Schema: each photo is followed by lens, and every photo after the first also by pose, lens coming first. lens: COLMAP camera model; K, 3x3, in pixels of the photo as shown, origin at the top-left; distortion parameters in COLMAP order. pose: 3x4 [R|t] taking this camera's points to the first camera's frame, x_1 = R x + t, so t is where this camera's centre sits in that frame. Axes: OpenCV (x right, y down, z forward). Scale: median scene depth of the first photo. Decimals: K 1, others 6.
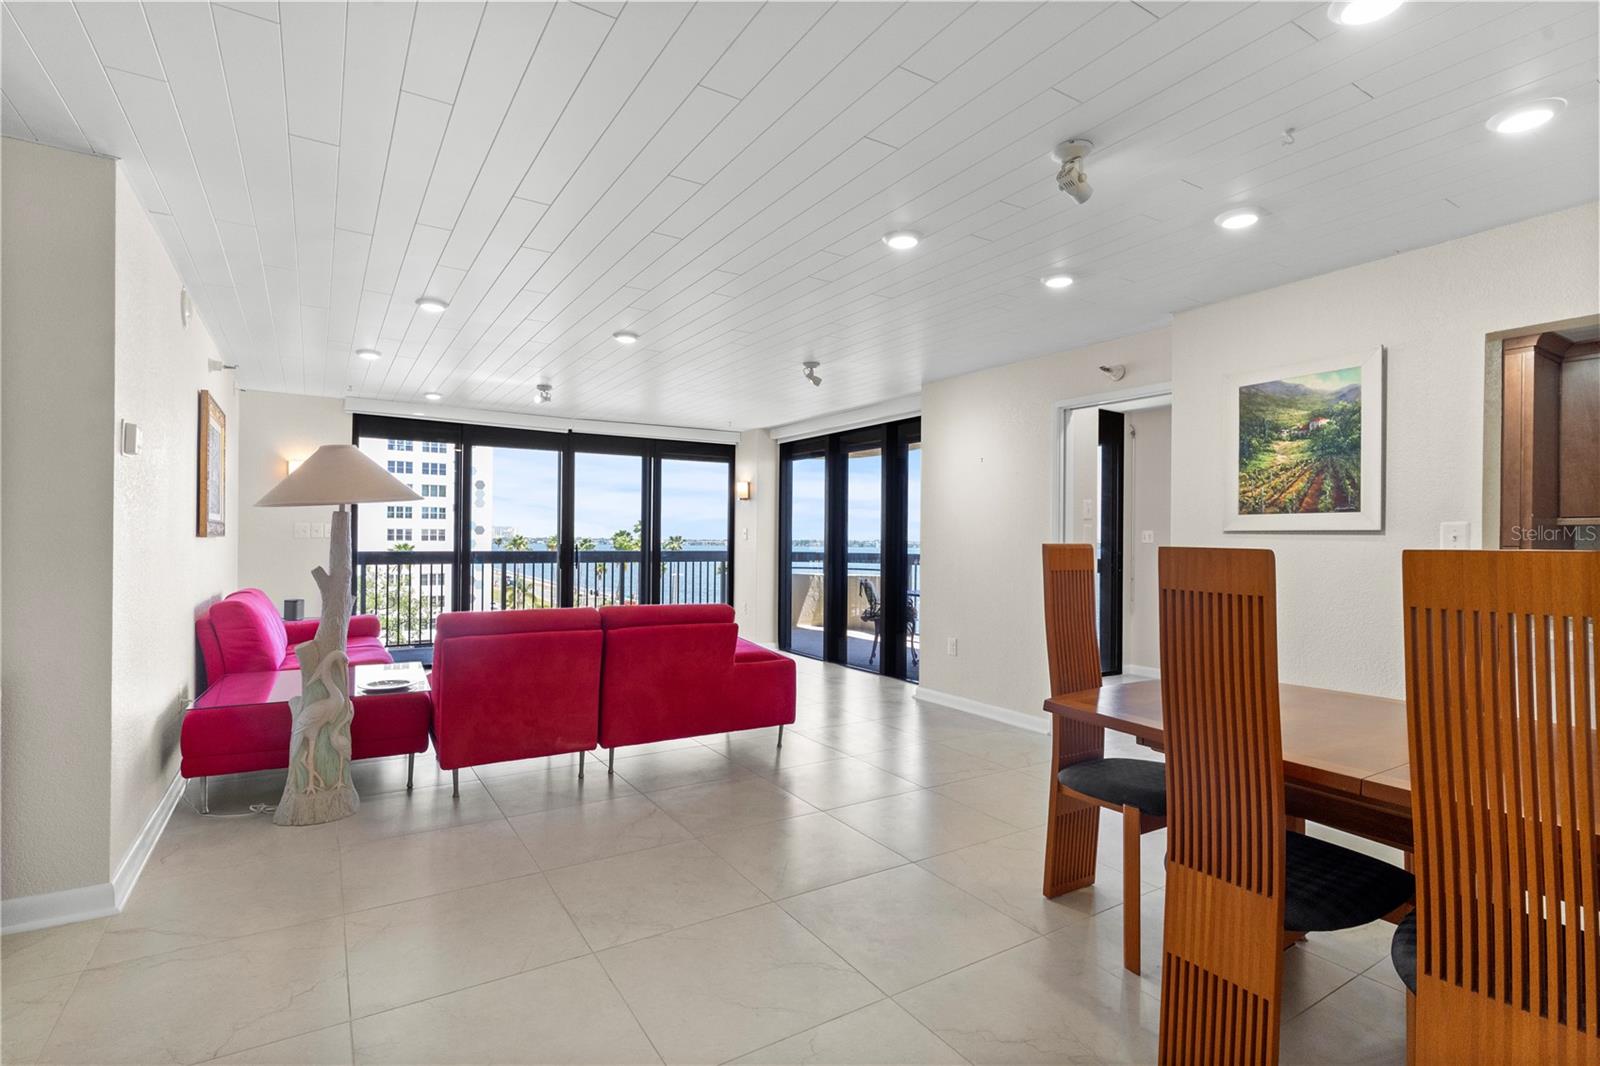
lens RADIAL K [[773.2, 0, 803.6], [0, 773.2, 524.9], [0, 0, 1]] dist [0.001109, 0.000105]
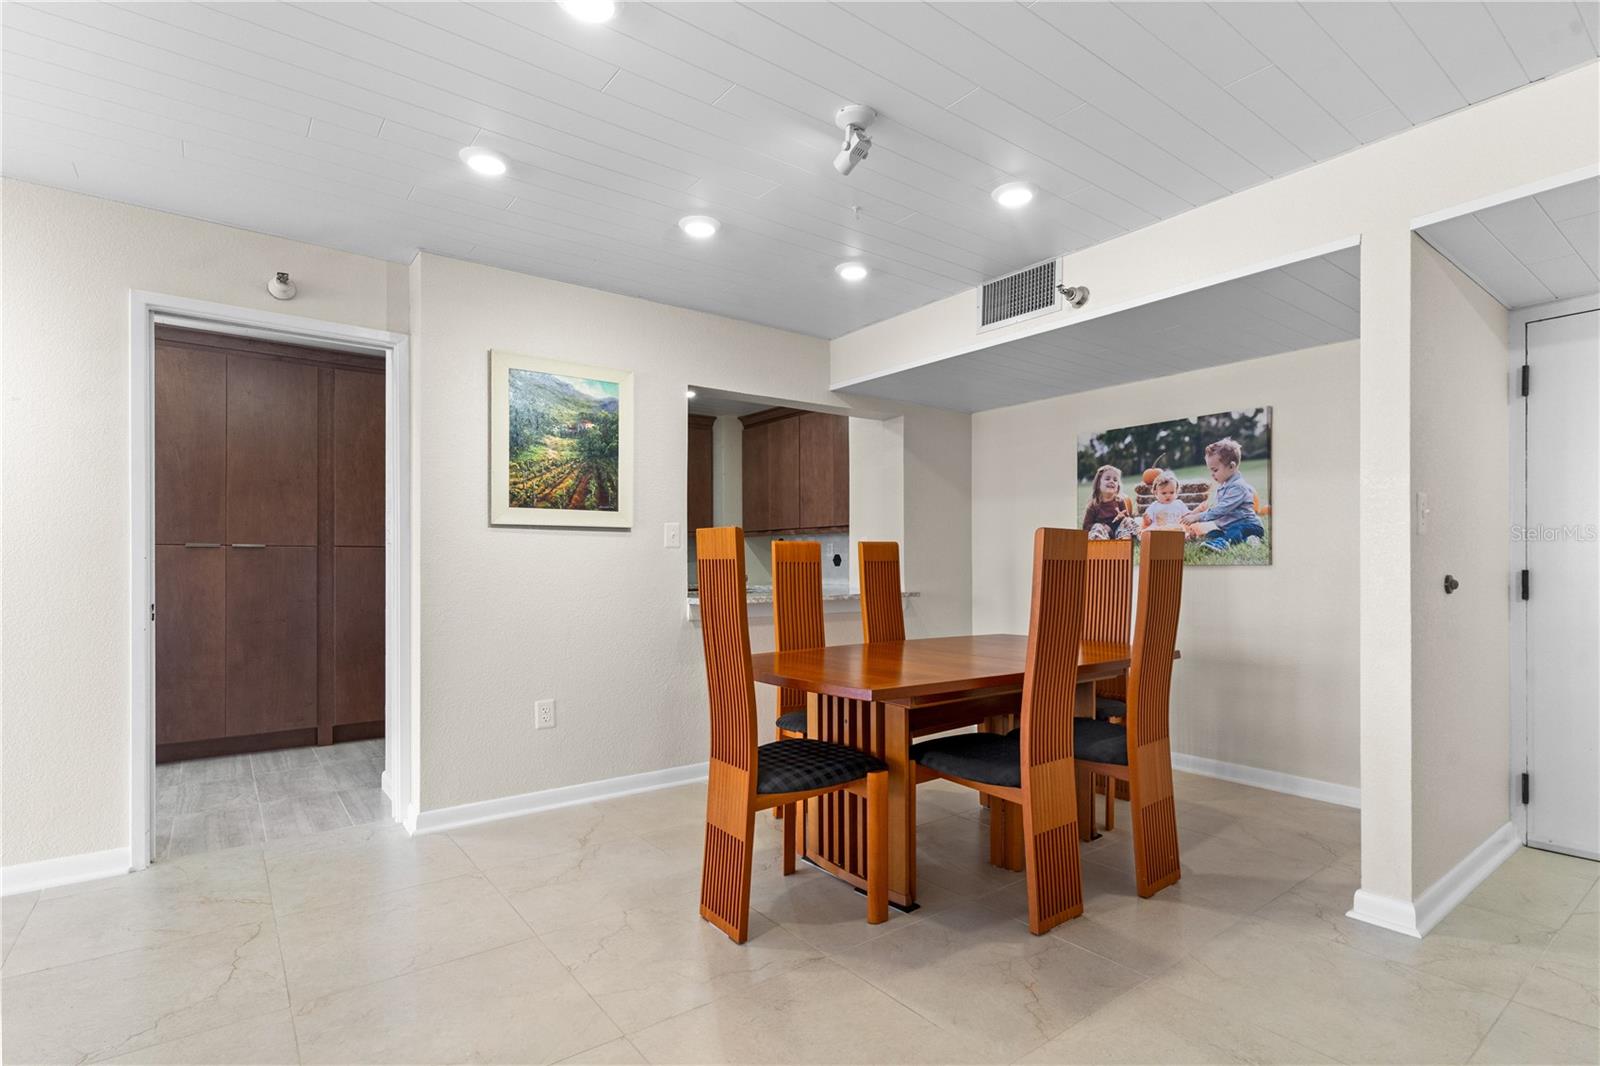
lens RADIAL K [[773.2, 0, 802.8], [0, 773.2, 544.3], [0, 0, 1]] dist [0.001109, 0.000105]
pose [[-0.089747, 0.004598, 0.995954, -0.412523], [-0.023042, 0.999712, -0.006691, 0.031176], [-0.995698, -0.023550, -0.089615, 0.785439]]
